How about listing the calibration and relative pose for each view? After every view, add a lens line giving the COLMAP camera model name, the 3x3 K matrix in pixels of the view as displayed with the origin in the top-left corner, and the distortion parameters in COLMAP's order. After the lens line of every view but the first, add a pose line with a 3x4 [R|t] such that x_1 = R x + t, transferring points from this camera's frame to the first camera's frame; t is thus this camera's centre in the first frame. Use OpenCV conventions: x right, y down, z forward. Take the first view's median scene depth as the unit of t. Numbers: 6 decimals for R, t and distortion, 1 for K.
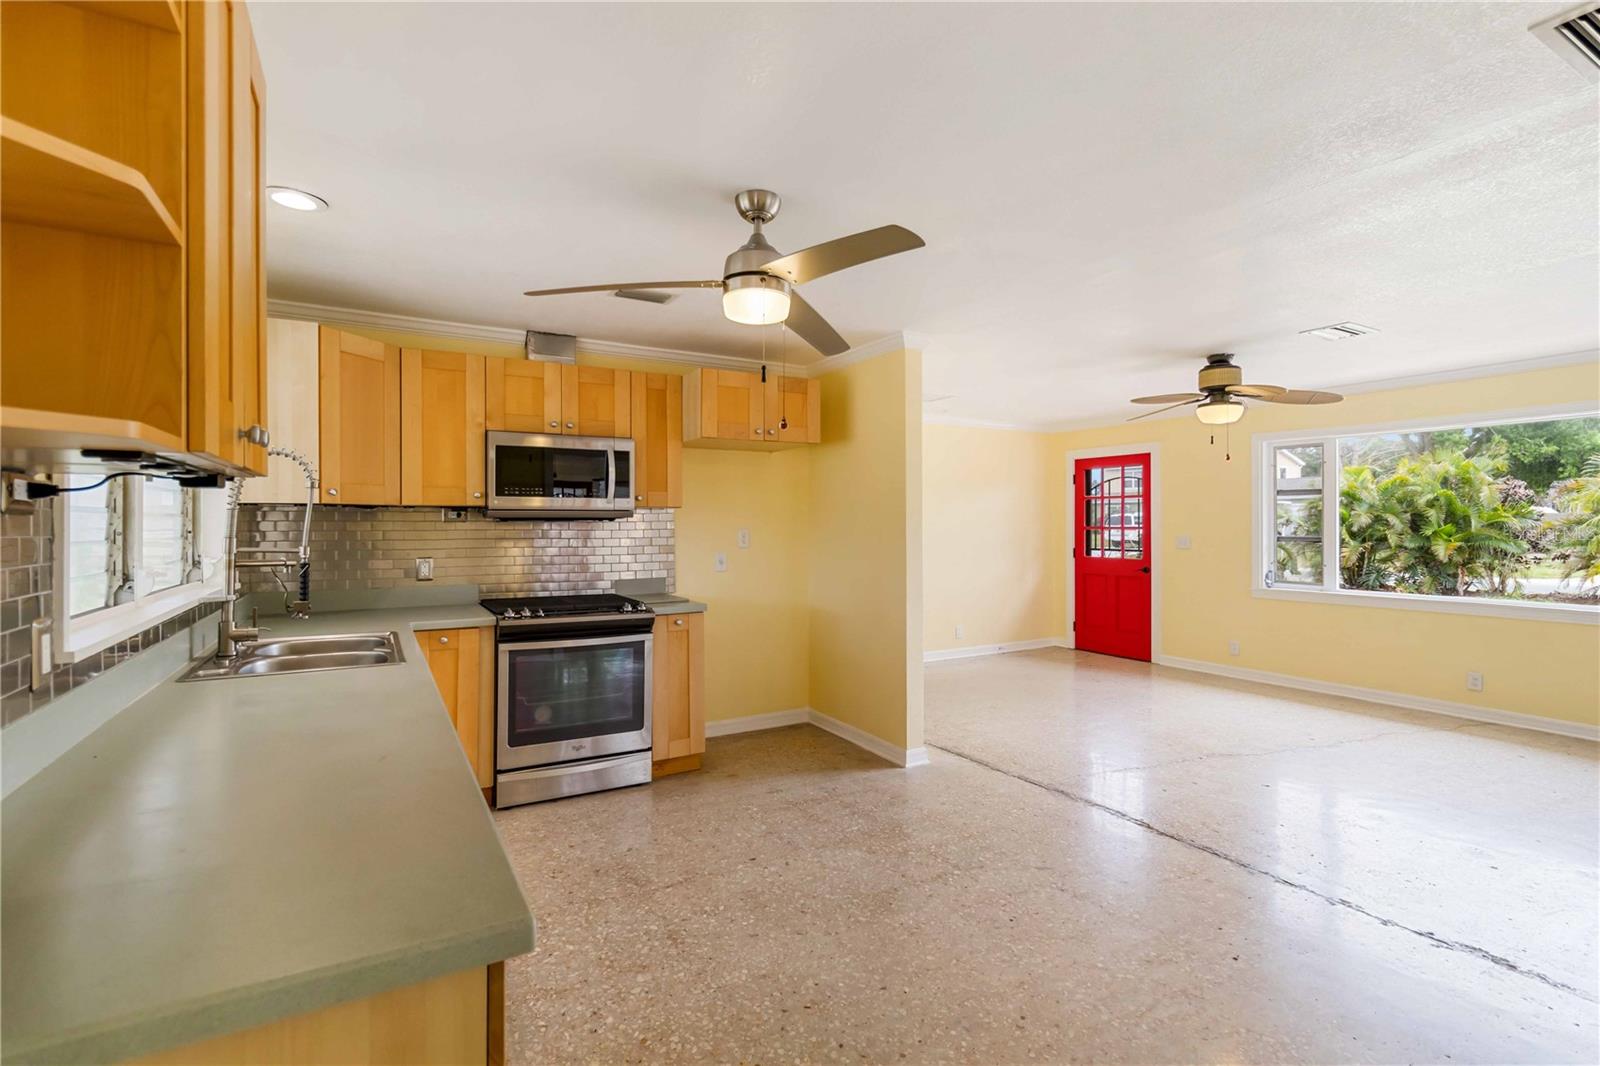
lens RADIAL K [[745.9, 0, 803.6], [0, 745.9, 516.2], [0, 0, 1]] dist [-0.000301, 0.001503]
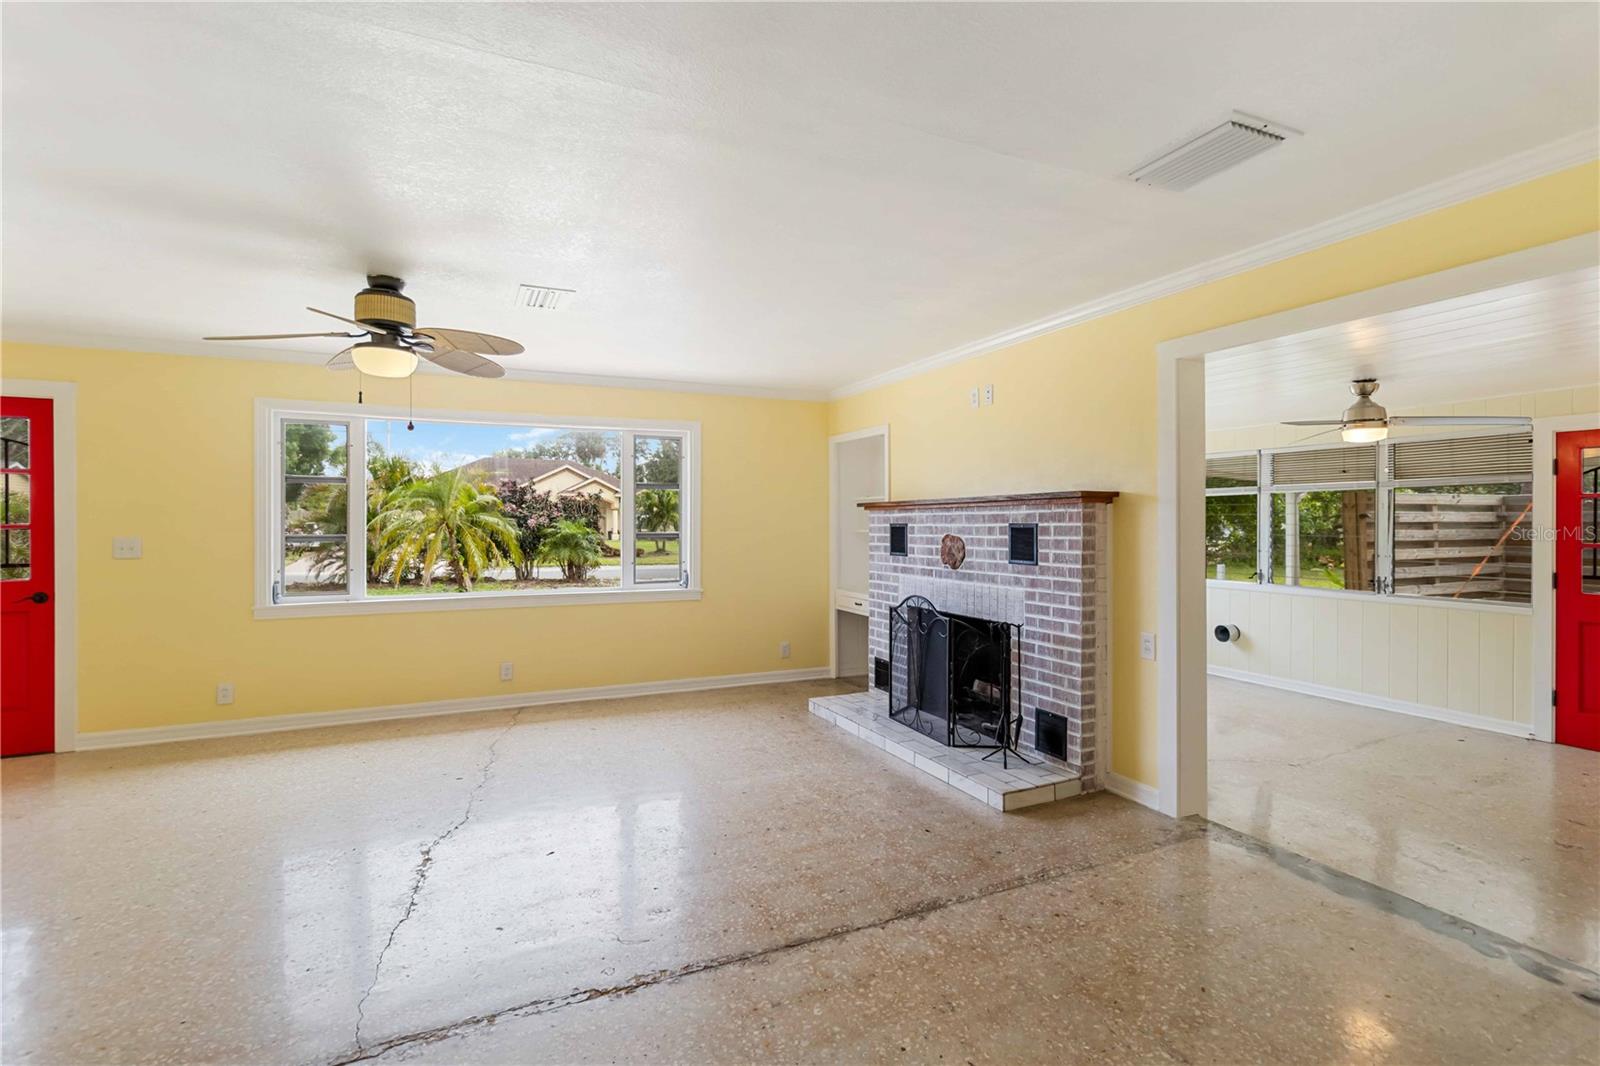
lens RADIAL K [[745.9, 0, 790.7], [0, 745.9, 529.1], [0, 0, 1]] dist [-0.000301, 0.001503]
pose [[0.098459, -0.008889, 0.995101, -0.099769], [-0.010179, 0.999899, 0.009939, 0.008516], [-0.995089, -0.011108, 0.098359, 0.519567]]
